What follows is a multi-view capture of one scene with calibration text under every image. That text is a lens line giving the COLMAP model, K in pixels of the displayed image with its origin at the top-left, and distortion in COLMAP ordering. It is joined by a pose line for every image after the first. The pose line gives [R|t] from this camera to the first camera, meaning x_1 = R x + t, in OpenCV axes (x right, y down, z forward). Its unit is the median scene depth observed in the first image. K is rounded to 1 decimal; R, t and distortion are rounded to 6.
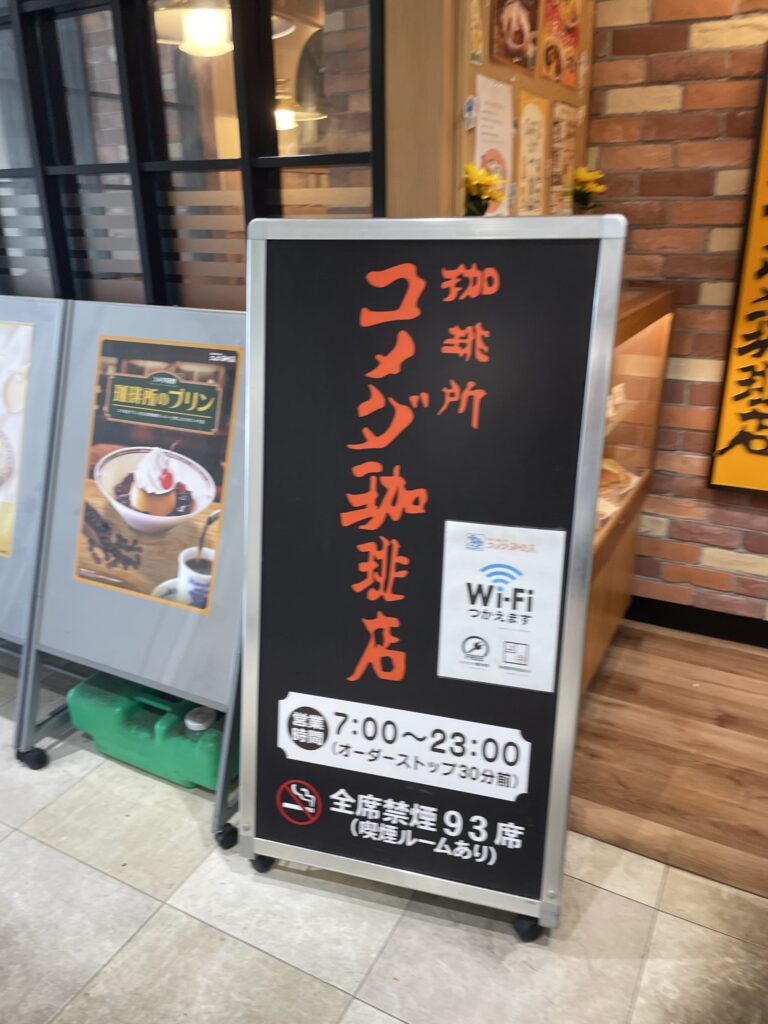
lens RADIAL K [[783.5, 0, 381.5], [0, 783.5, 514.8], [0, 0, 1]] dist [0.060389, -0.068166]
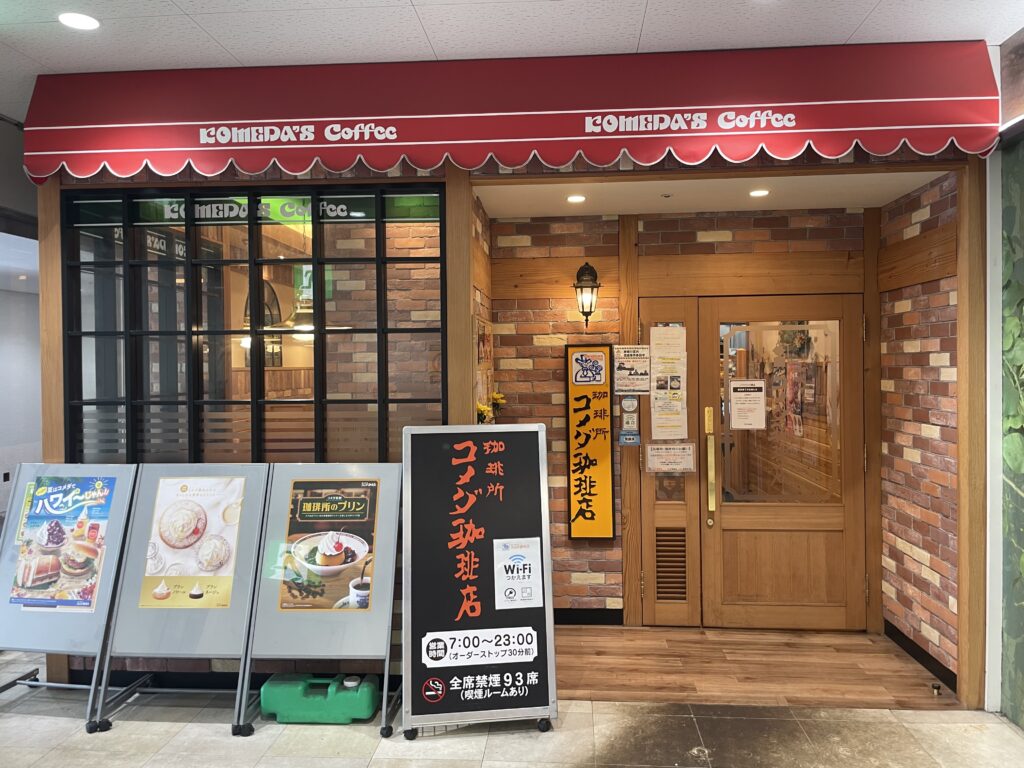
lens RADIAL K [[783.5, 0, 512.1], [0, 783.5, 381.8], [0, 0, 1]] dist [0.060389, -0.068166]
pose [[0.918063, -0.009120, 0.396330, -0.737247], [0.146103, 0.937148, -0.316870, 0.293226], [-0.368530, 0.348812, 0.861693, -1.164541]]
